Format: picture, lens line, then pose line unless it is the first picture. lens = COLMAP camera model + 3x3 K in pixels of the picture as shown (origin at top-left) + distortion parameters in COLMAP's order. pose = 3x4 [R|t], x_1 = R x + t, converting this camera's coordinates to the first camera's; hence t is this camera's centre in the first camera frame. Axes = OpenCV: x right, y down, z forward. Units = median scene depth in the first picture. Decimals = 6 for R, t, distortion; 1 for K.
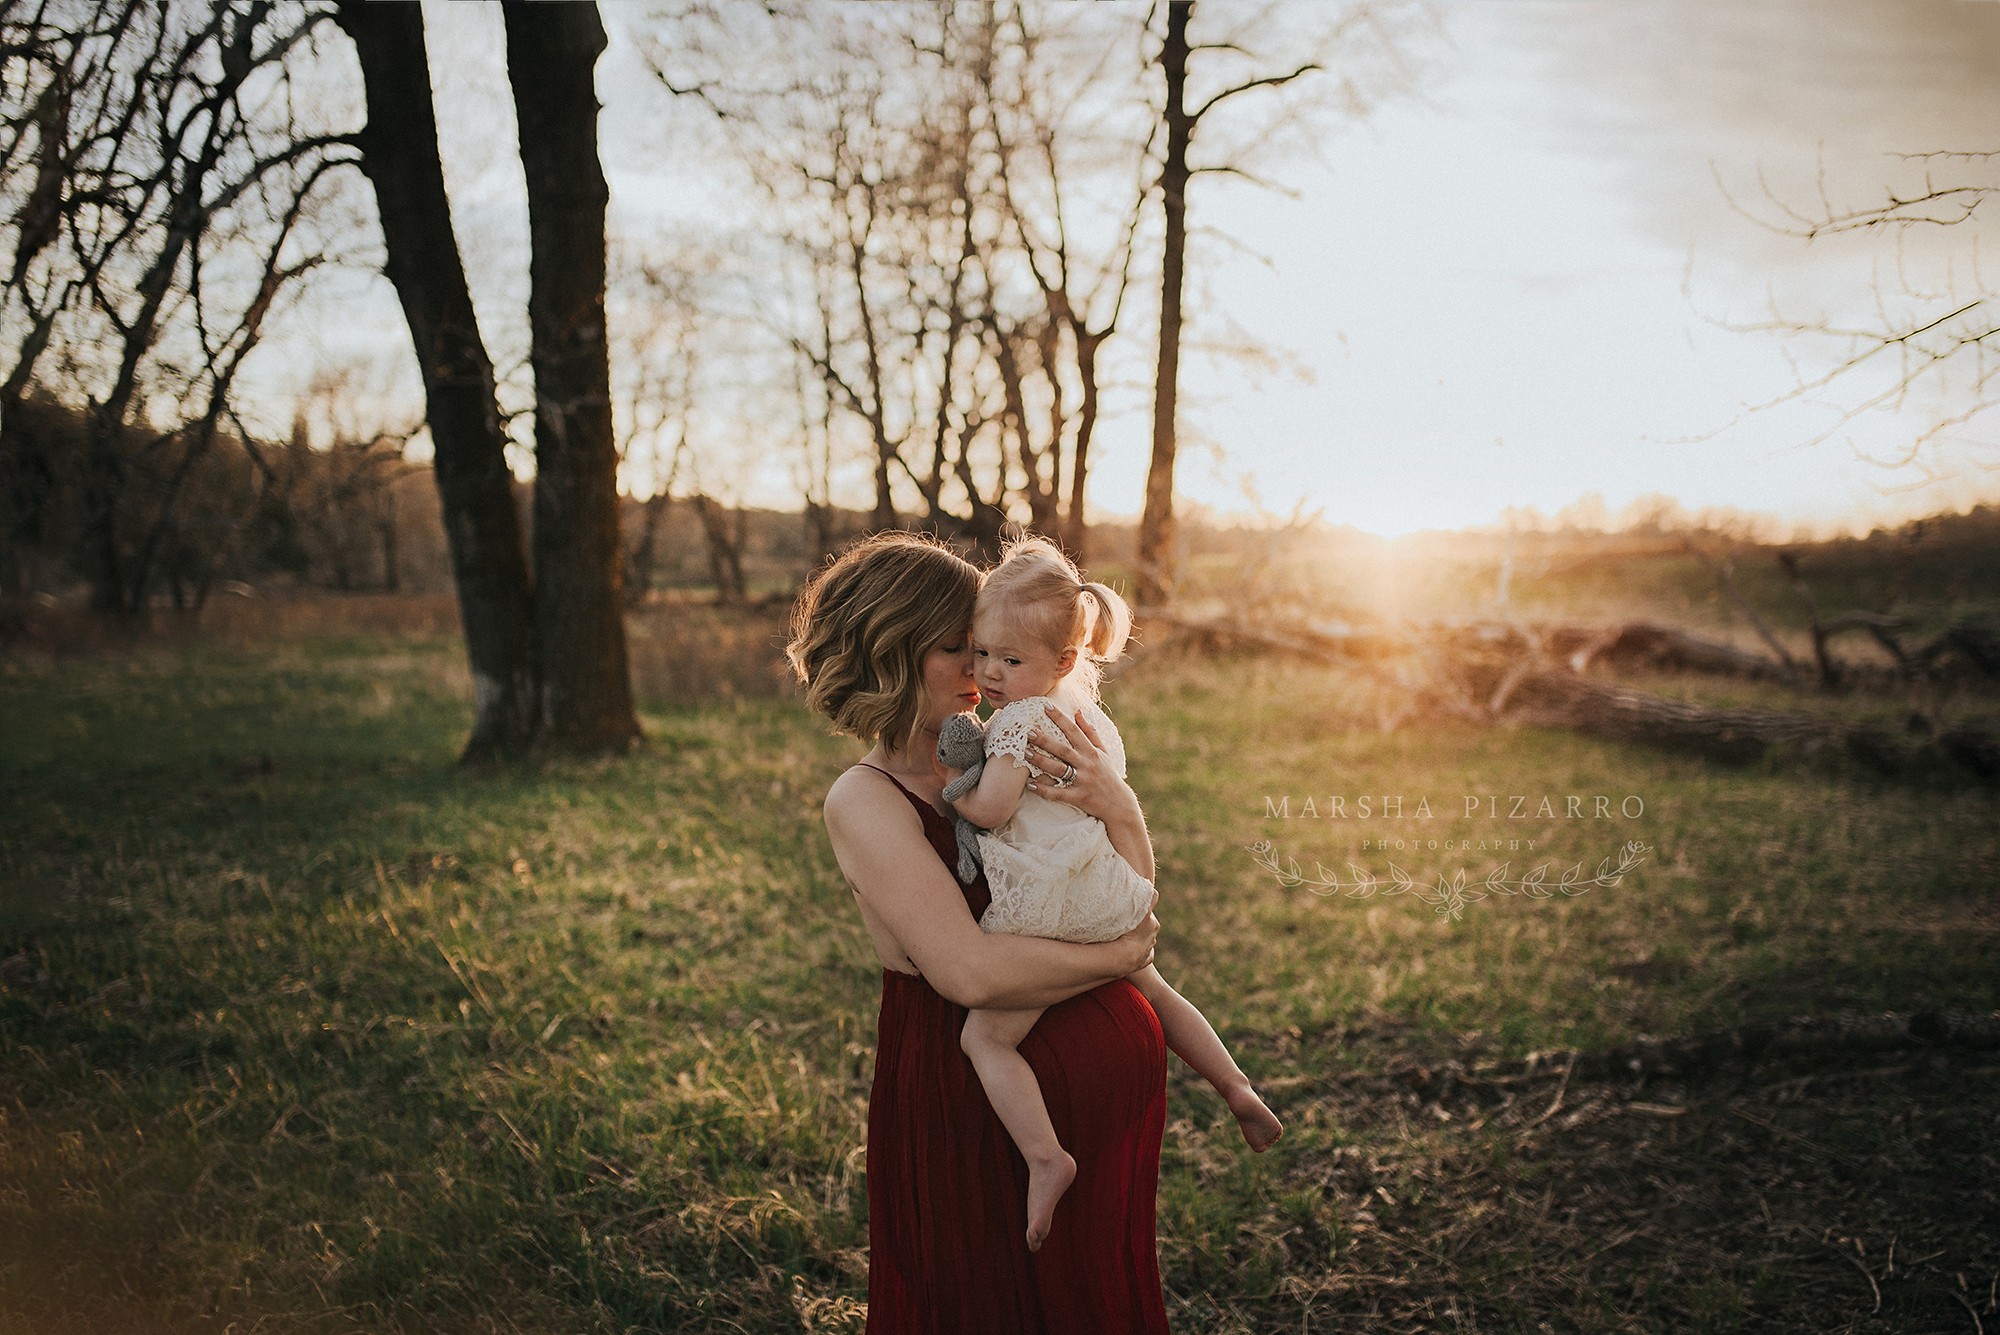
lens RADIAL K [[1881.6, 0, 1000.0], [0, 1881.6, 667.5], [0, 0, 1]] dist [0.009188, 0.002685]
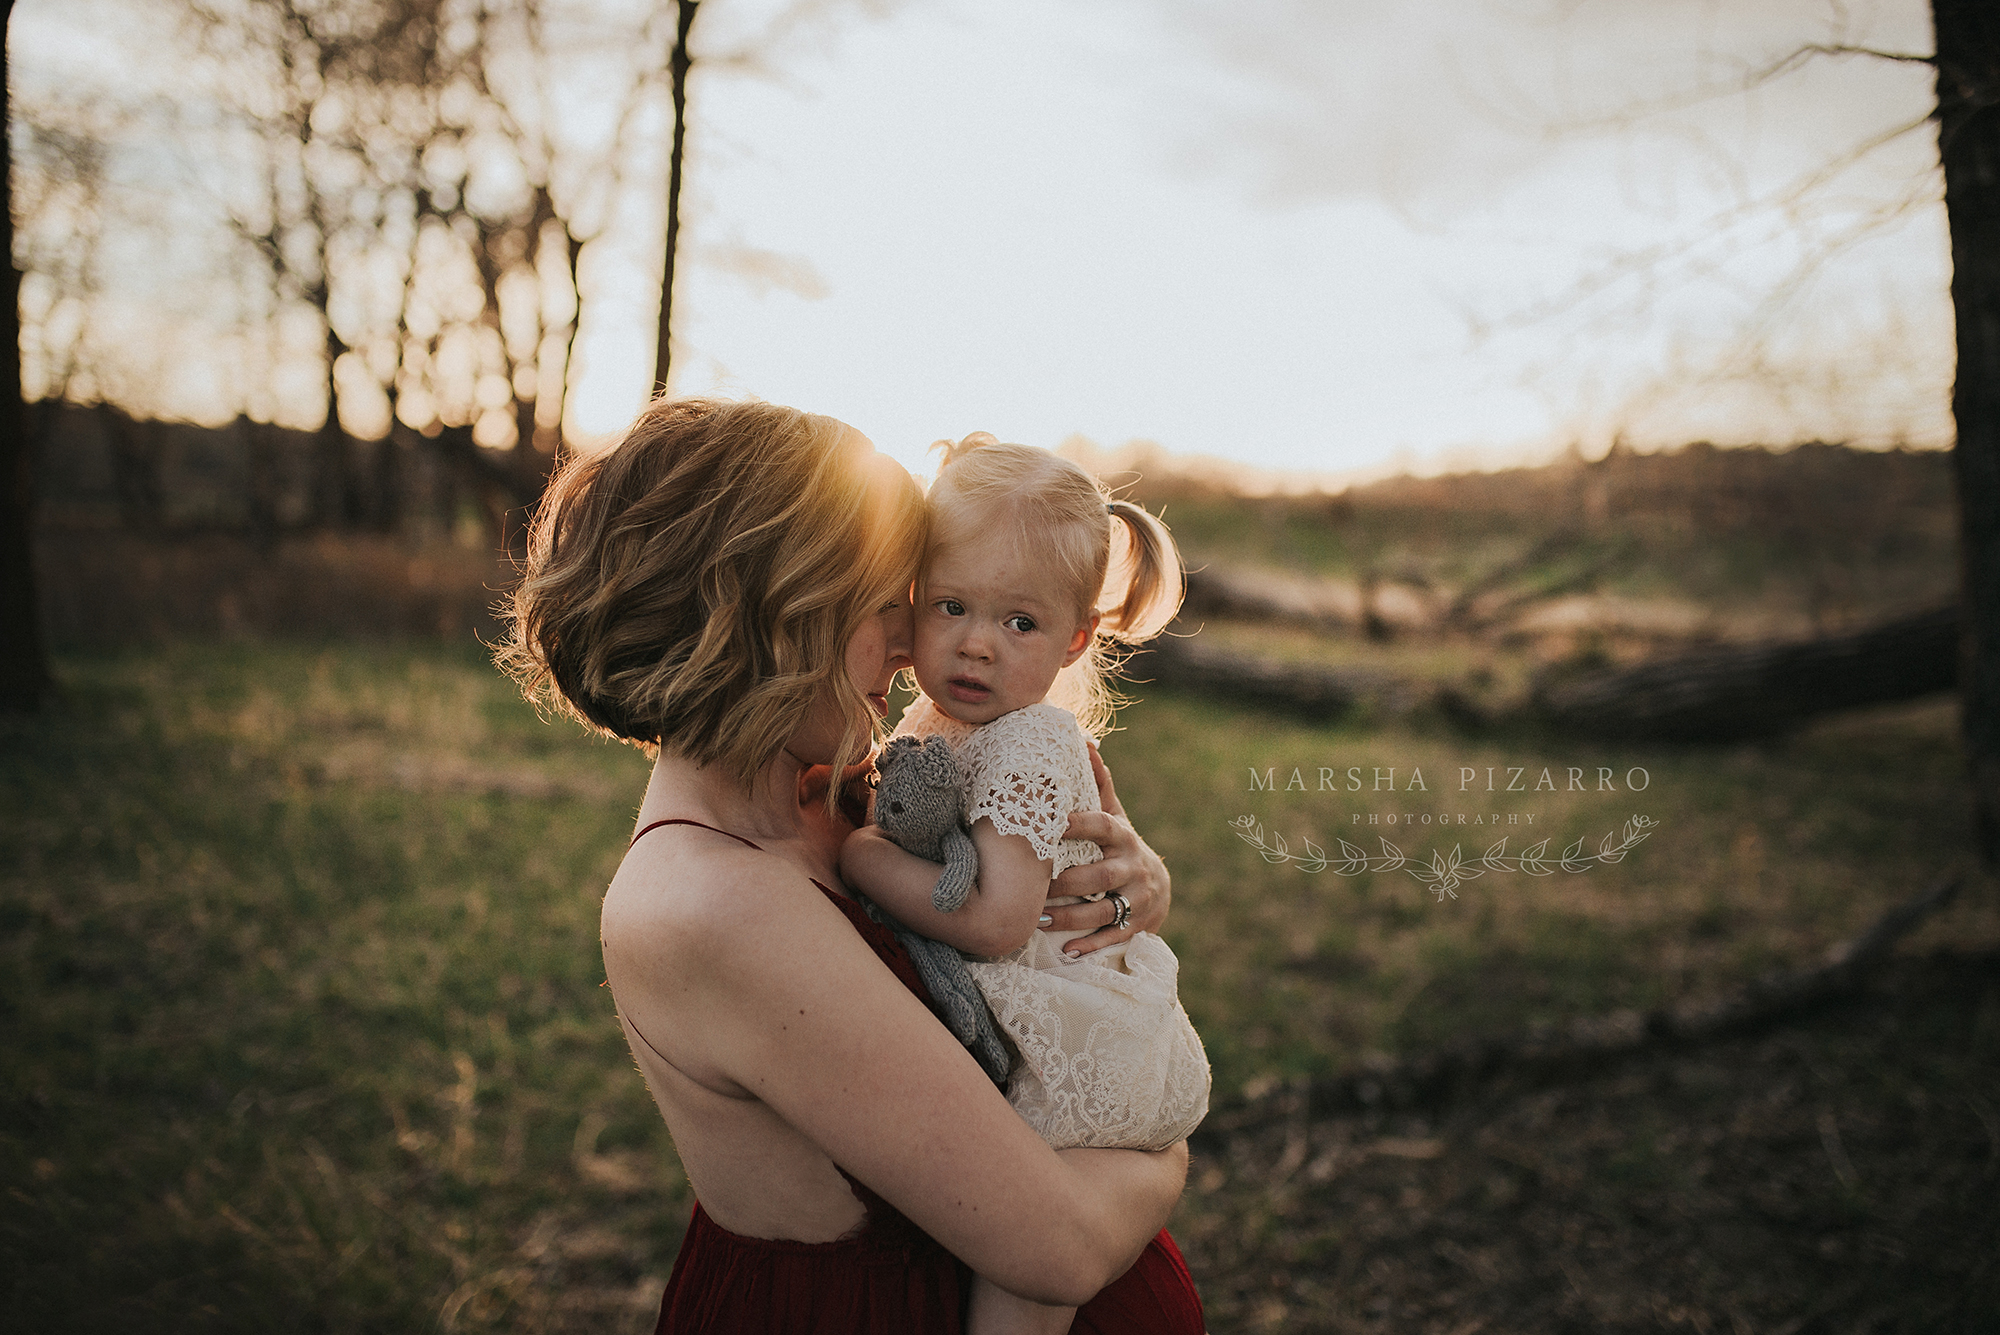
lens RADIAL K [[1984.8, 0, 999.9], [0, 1984.8, 611.7], [0, 0, 1]] dist [-0.006251, -0.184026]
pose [[0.959872, 0.006629, 0.280362, -0.041010], [-0.006522, 0.999978, -0.001315, -0.001693], [-0.280364, -0.000566, 0.959894, 0.110894]]
